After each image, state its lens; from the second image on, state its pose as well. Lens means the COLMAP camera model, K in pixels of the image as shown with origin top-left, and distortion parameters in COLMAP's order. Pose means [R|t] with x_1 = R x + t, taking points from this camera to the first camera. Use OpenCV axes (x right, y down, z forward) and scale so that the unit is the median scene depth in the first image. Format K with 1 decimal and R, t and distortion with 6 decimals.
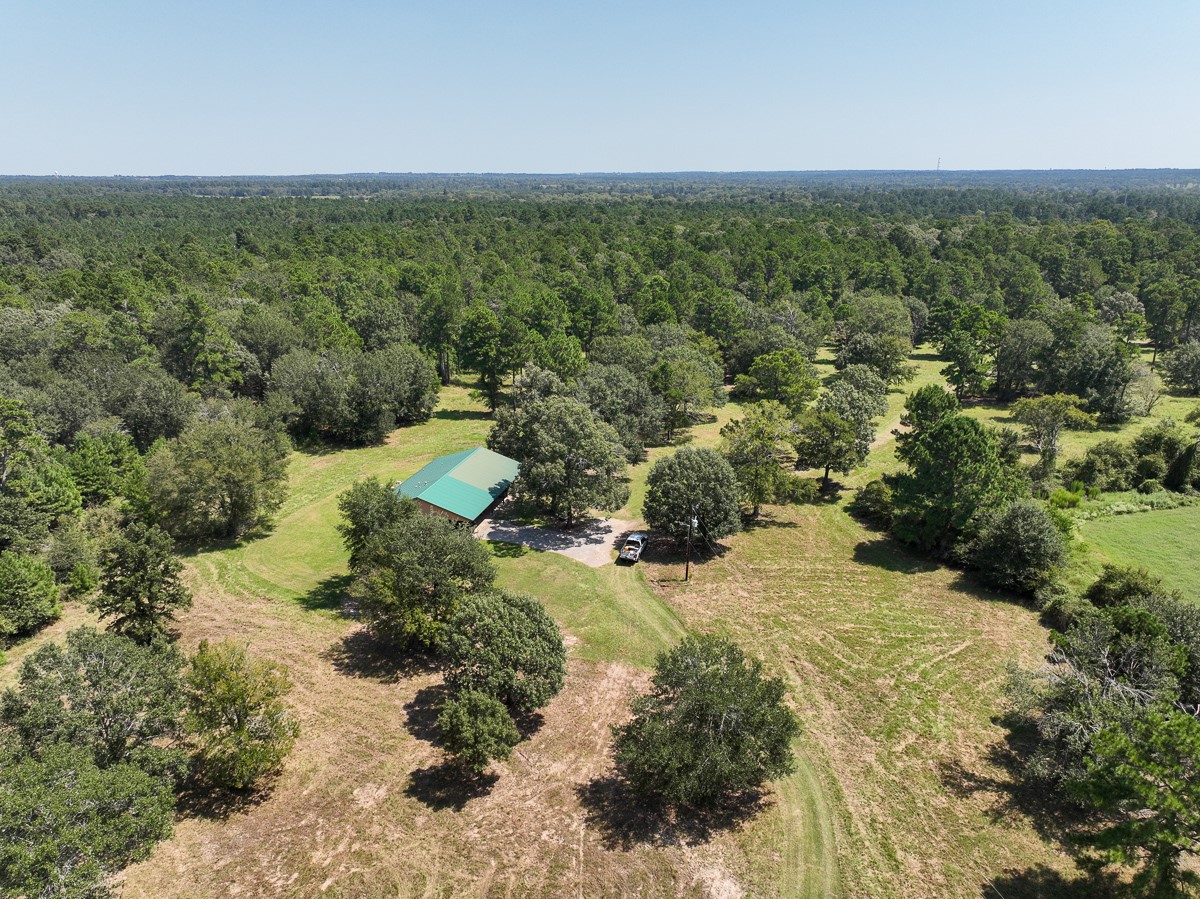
lens RADIAL K [[840.0, 0, 599.9], [0, 840.0, 451.0], [0, 0, 1]] dist [0.002882, 0.010786]
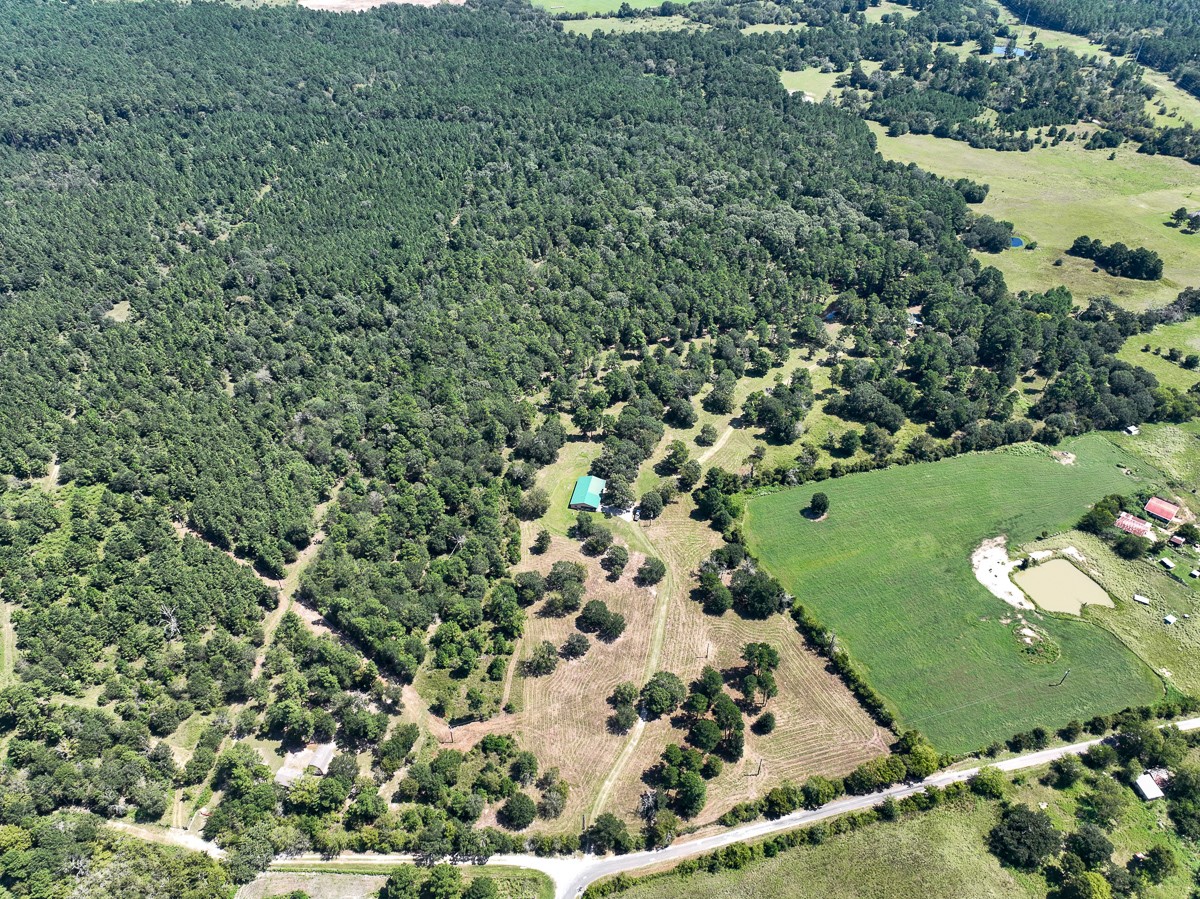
lens RADIAL K [[840.0, 0, 602.9], [0, 840.0, 448.1], [0, 0, 1]] dist [0.002882, 0.010786]
pose [[0.998901, -0.026724, 0.038502, -0.207687], [0.010766, 0.930375, 0.366452, -1.266449], [-0.045614, -0.365635, 0.929640, -2.020897]]
